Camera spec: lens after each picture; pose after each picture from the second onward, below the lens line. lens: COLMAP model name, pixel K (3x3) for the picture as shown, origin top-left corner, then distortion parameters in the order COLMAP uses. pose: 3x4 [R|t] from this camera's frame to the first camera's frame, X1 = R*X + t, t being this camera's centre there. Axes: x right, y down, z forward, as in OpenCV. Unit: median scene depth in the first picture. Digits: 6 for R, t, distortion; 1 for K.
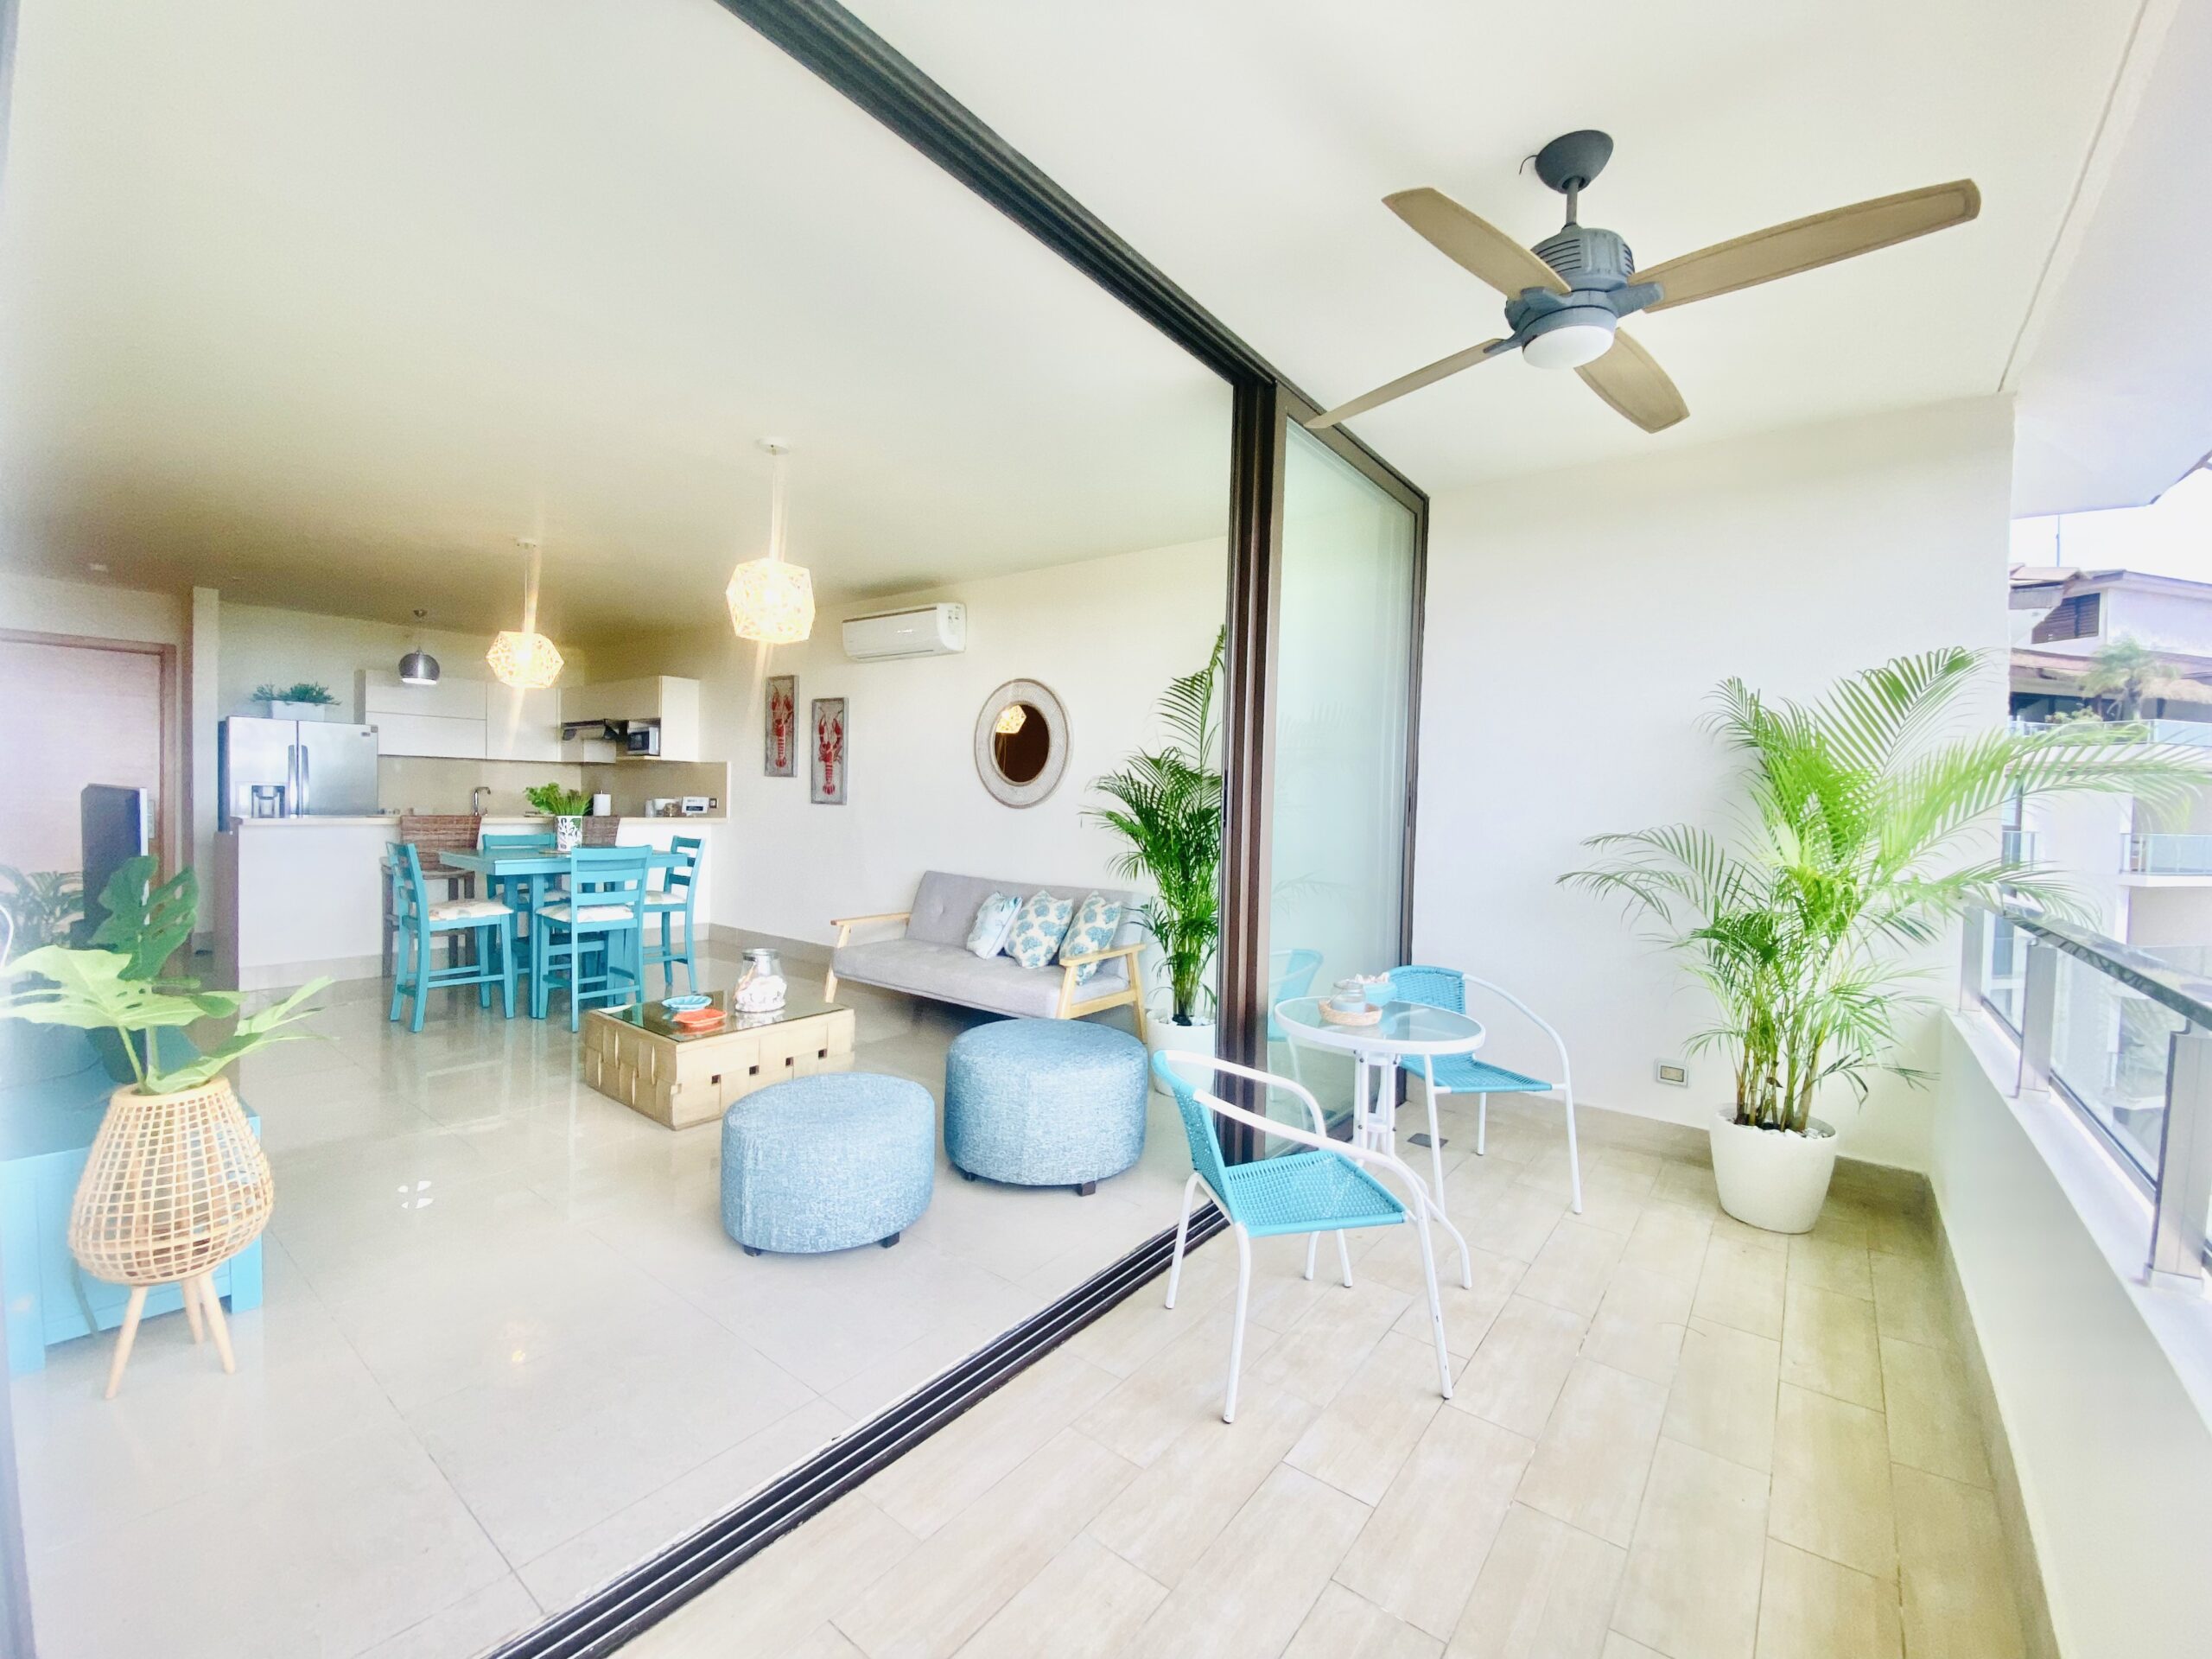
lens RADIAL K [[900.4, 0, 1093.1], [0, 900.4, 809.5], [0, 0, 1]] dist [-0.011344, -0.006522]
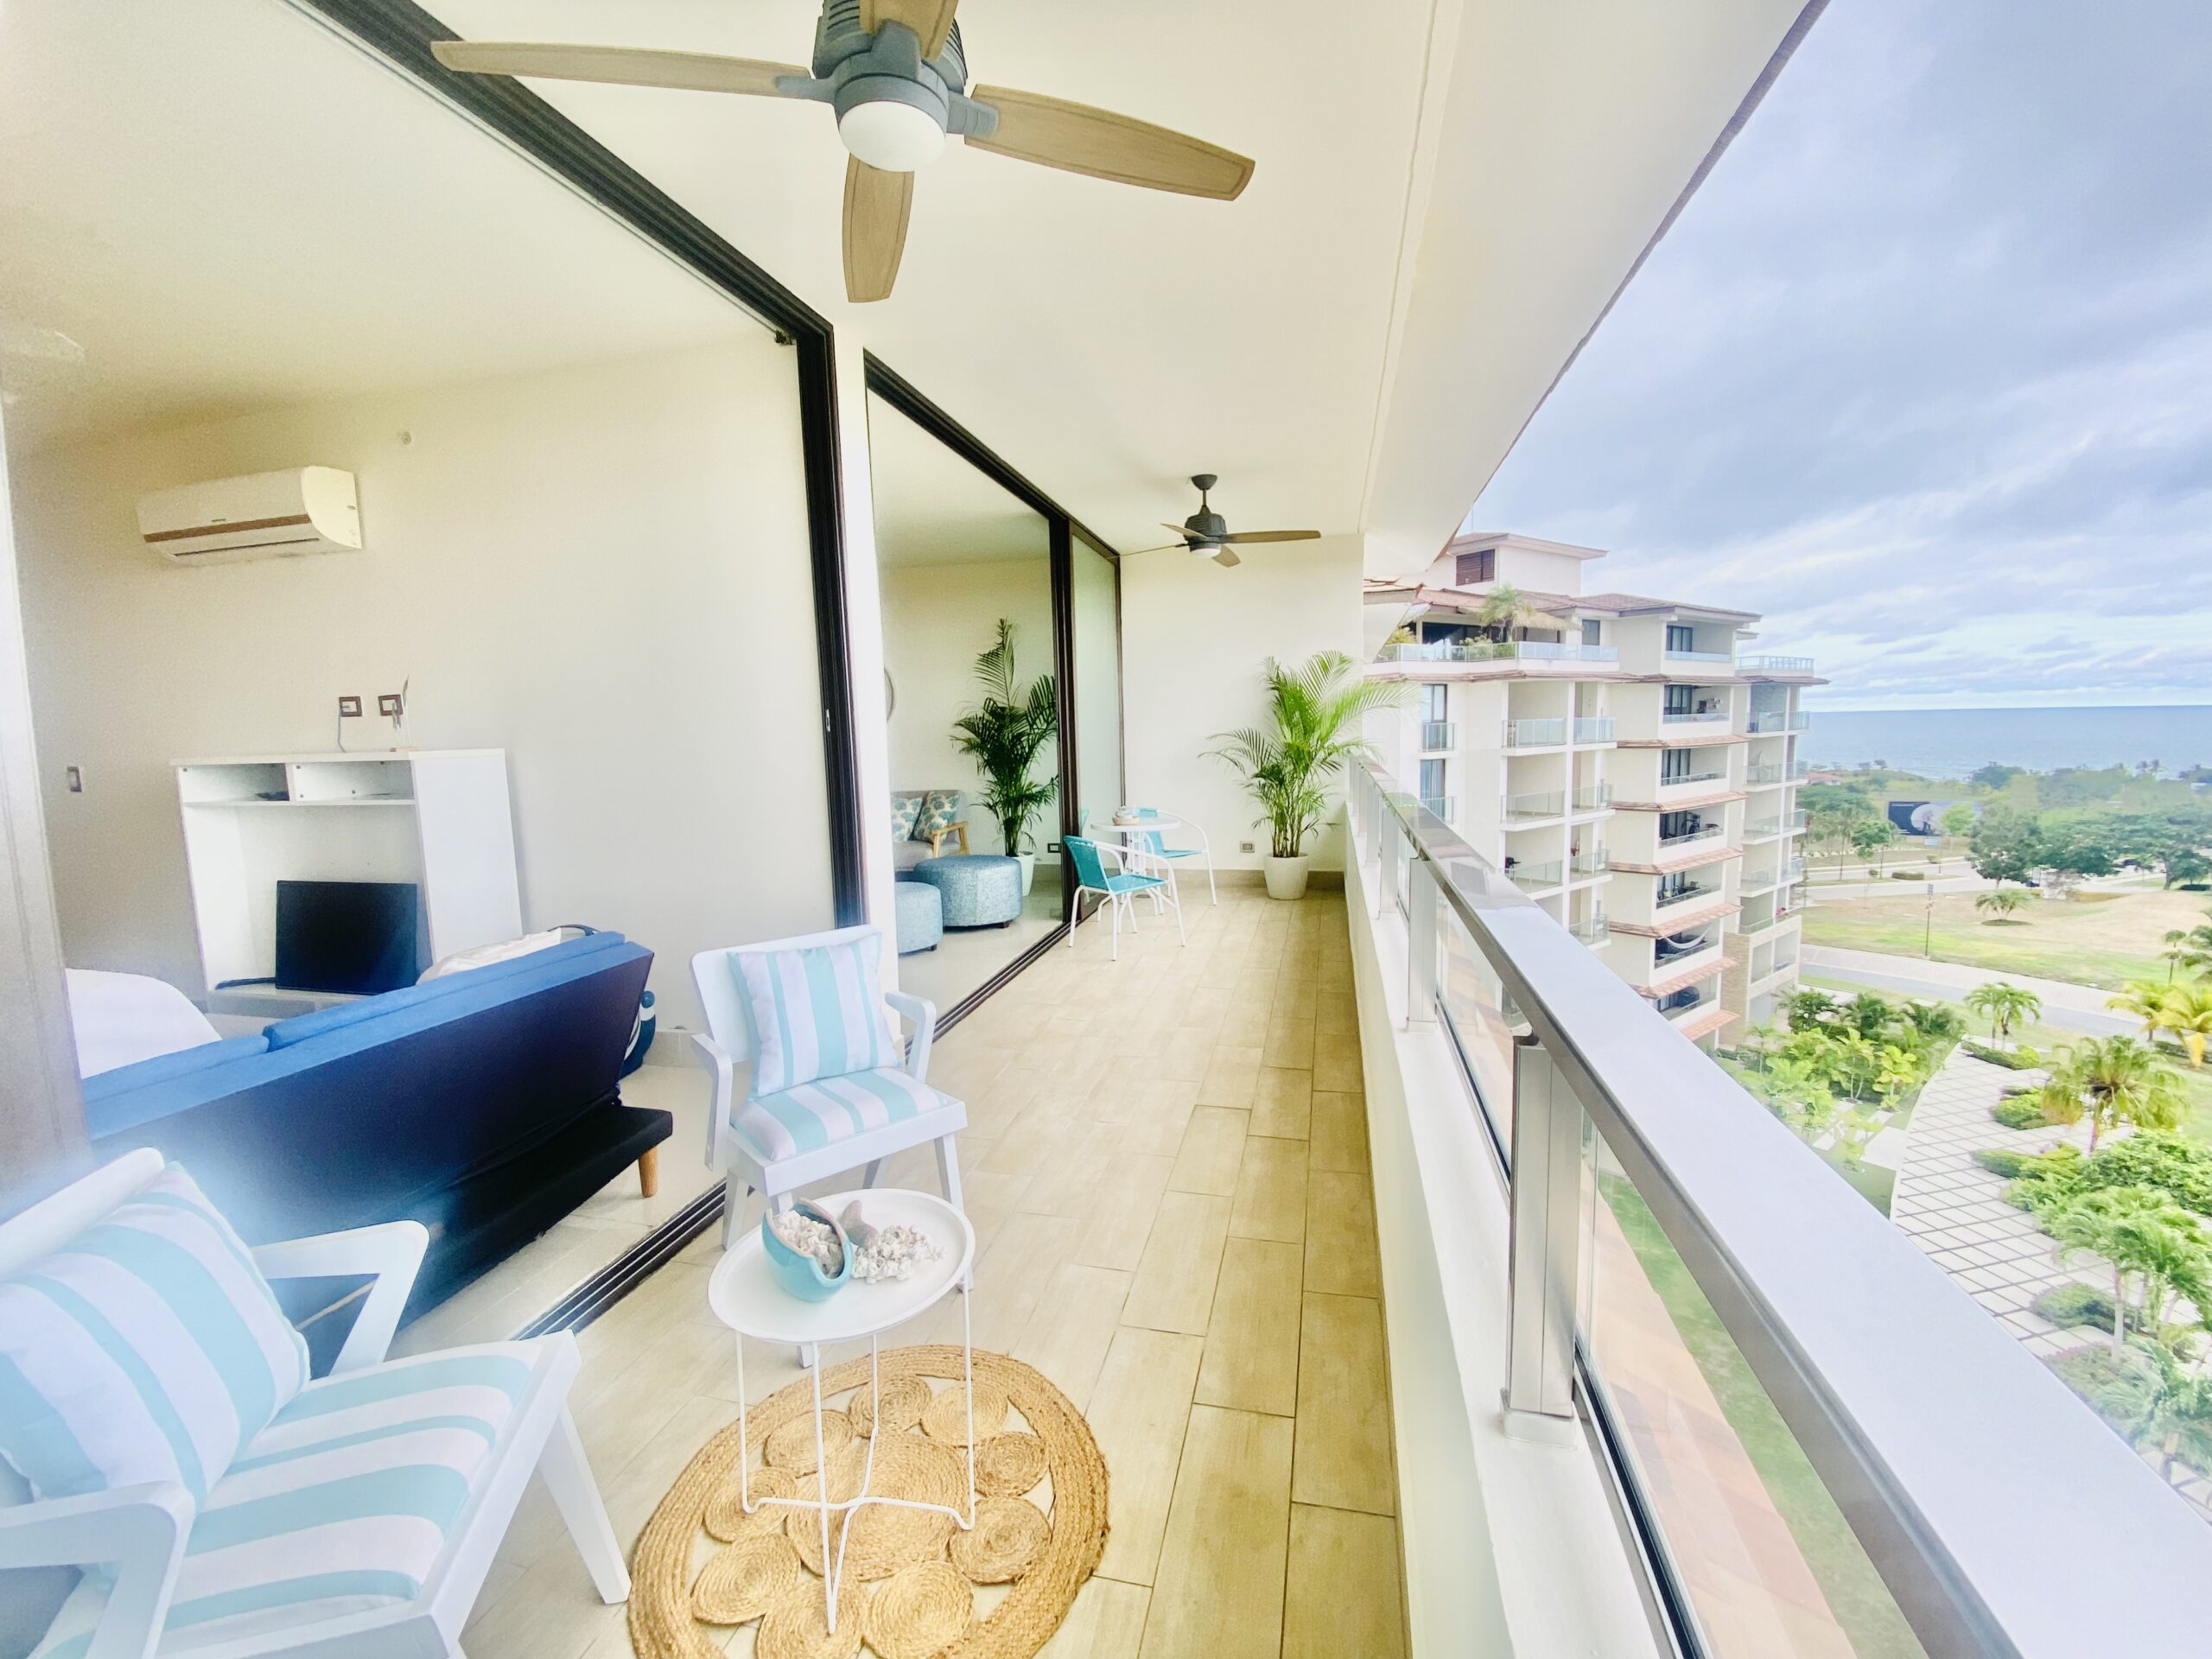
lens RADIAL K [[900.4, 0, 1110.0], [0, 900.4, 829.4], [0, 0, 1]] dist [-0.011344, -0.006522]
pose [[0.904230, -0.100584, 0.415032, -0.534871], [0.058414, 0.991864, 0.113113, -0.004952], [-0.423033, -0.078036, 0.902748, -0.793482]]
